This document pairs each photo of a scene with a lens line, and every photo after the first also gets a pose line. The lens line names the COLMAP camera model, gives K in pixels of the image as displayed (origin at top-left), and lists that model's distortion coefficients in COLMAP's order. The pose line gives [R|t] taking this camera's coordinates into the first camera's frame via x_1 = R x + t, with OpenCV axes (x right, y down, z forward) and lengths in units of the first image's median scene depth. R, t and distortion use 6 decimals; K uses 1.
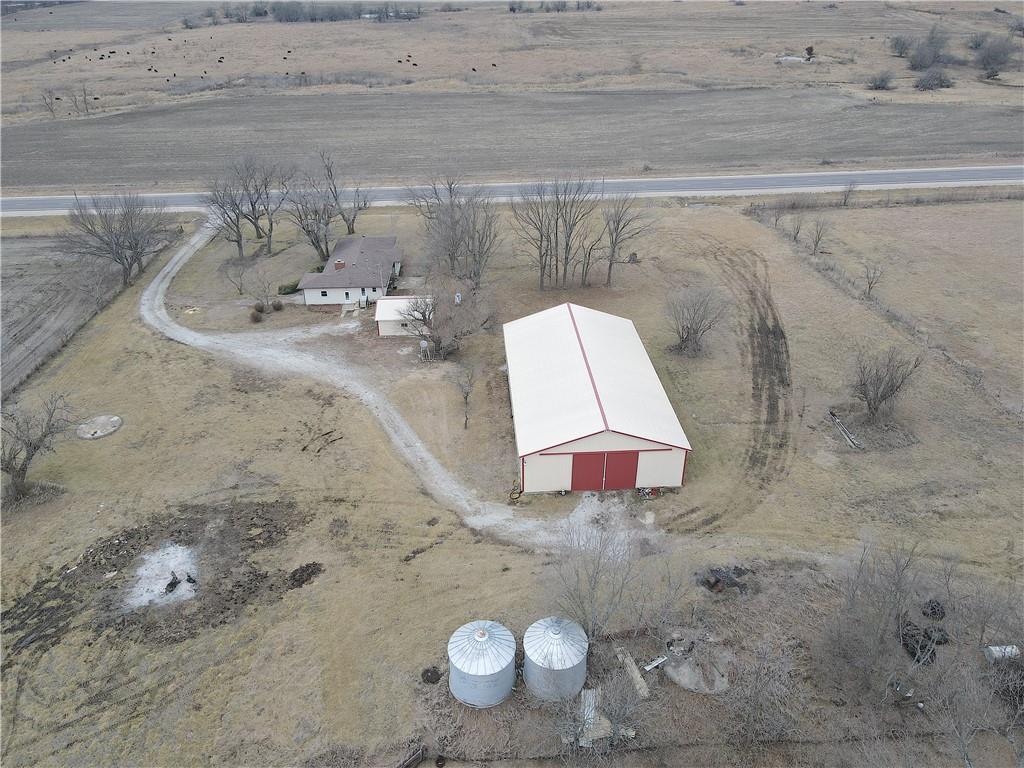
lens RADIAL K [[746.6, 0, 506.1], [0, 746.6, 379.9], [0, 0, 1]] dist [0.014629, 0.009782]
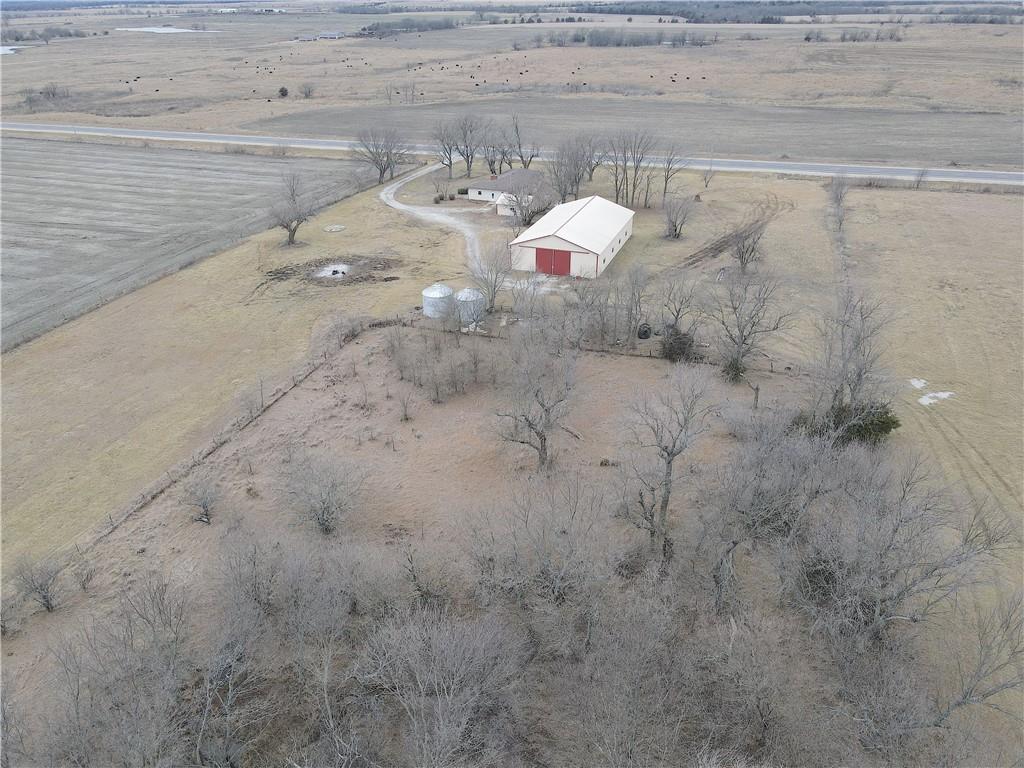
lens RADIAL K [[746.6, 0, 506.1], [0, 746.6, 379.9], [0, 0, 1]] dist [0.014629, 0.009782]
pose [[0.914752, 0.185509, -0.358908, 0.574814], [-0.198522, 0.980096, 0.000609, 0.333267], [0.351878, 0.070695, 0.933373, -0.555392]]
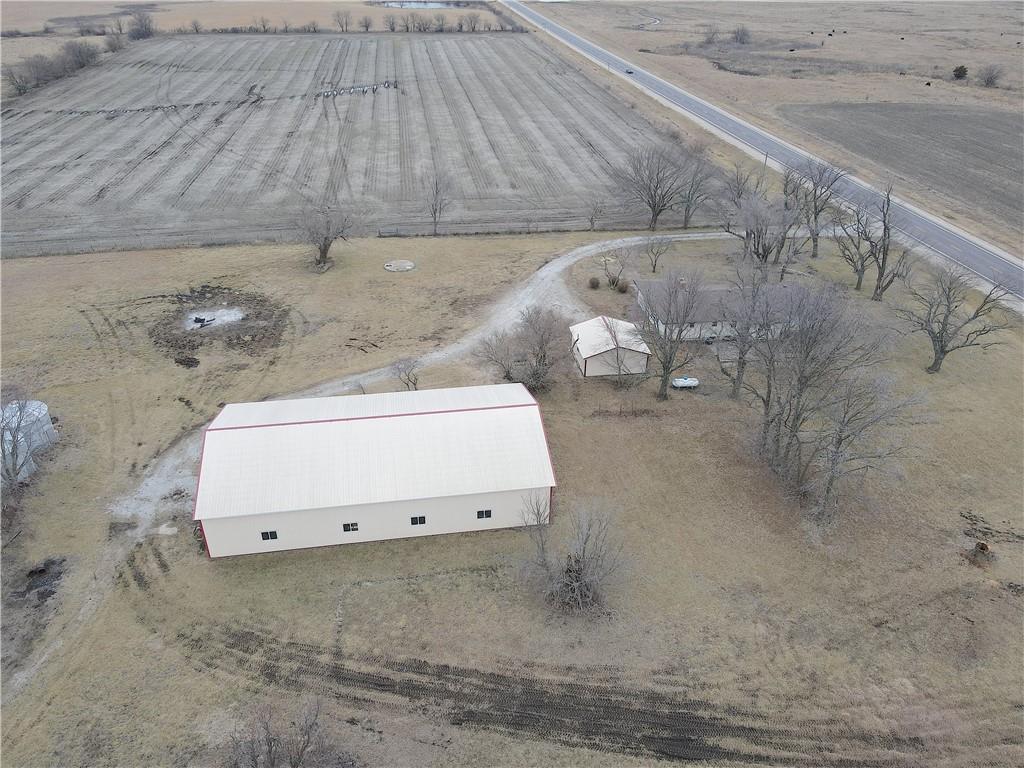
lens RADIAL K [[746.6, 0, 506.1], [0, 746.6, 379.9], [0, 0, 1]] dist [0.014629, 0.009782]
pose [[0.104089, 0.524460, -0.845049, 0.697950], [-0.506341, 0.759253, 0.408844, -0.412604], [0.856028, 0.385327, 0.344586, 0.741402]]
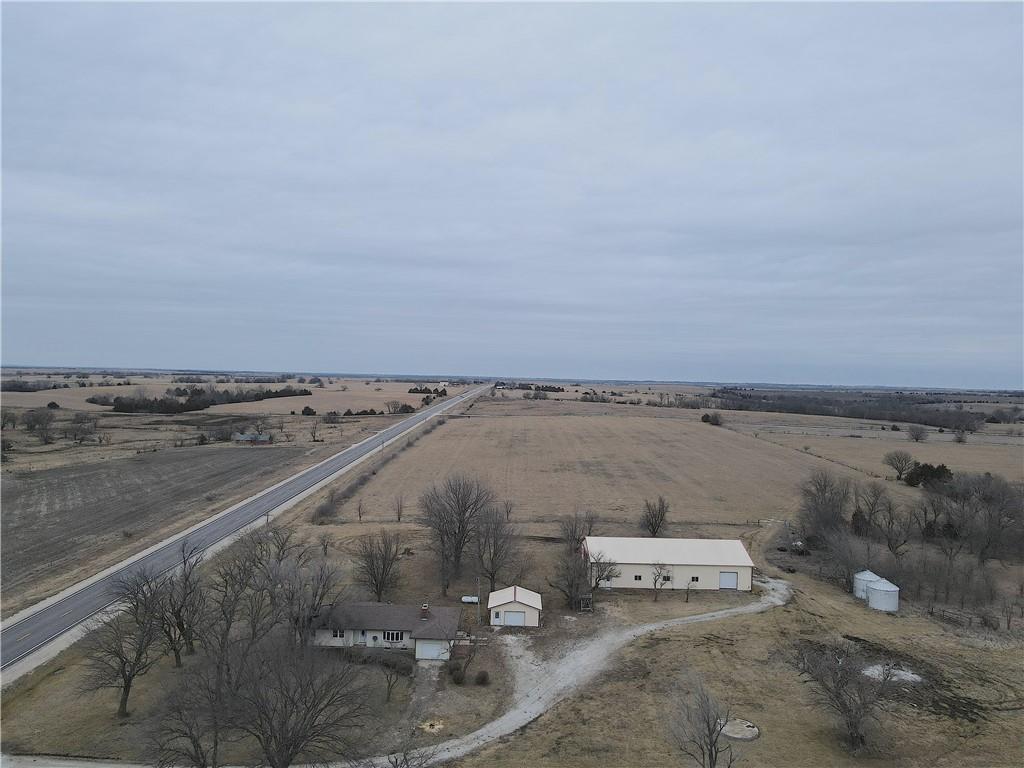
lens RADIAL K [[746.6, 0, 506.1], [0, 746.6, 379.9], [0, 0, 1]] dist [0.014629, 0.009782]
pose [[0.051896, 0.001262, 0.998652, -1.449504], [0.476742, 0.878662, -0.025885, -0.425570], [-0.877510, 0.477443, 0.044997, 0.955008]]
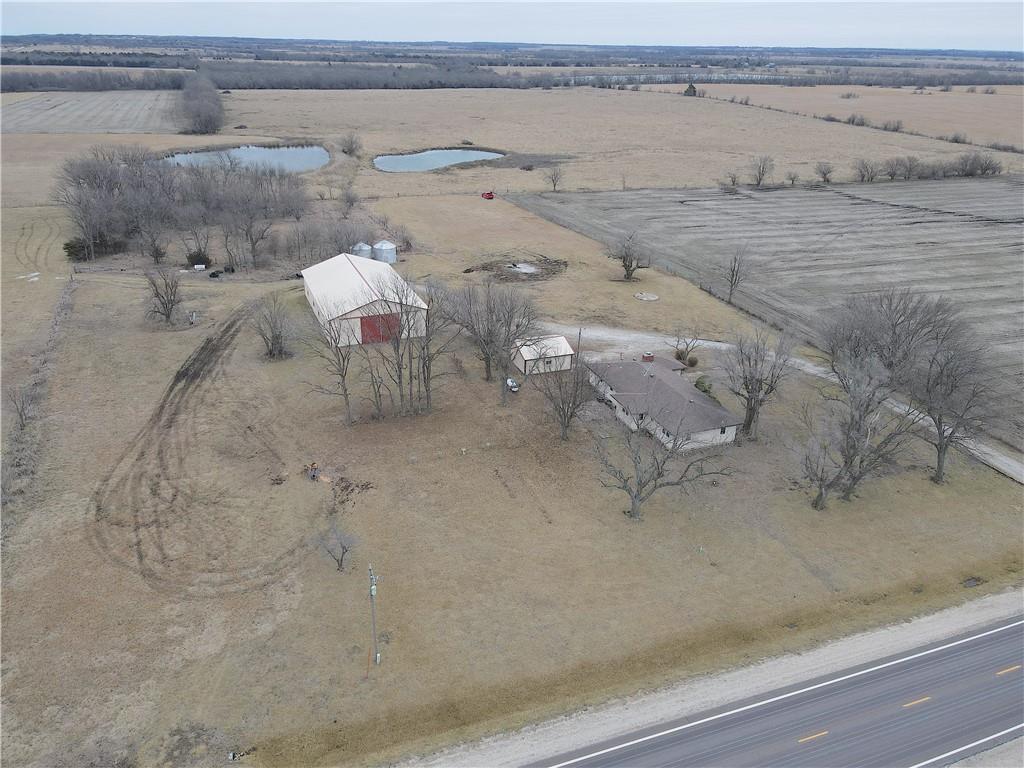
lens RADIAL K [[746.6, 0, 506.1], [0, 746.6, 379.9], [0, 0, 1]] dist [0.014629, 0.009782]
pose [[-0.947254, 0.125828, -0.294750, 0.273495], [-0.167093, 0.590902, 0.789250, -1.065350], [0.273478, 0.796870, -0.538709, 1.888664]]
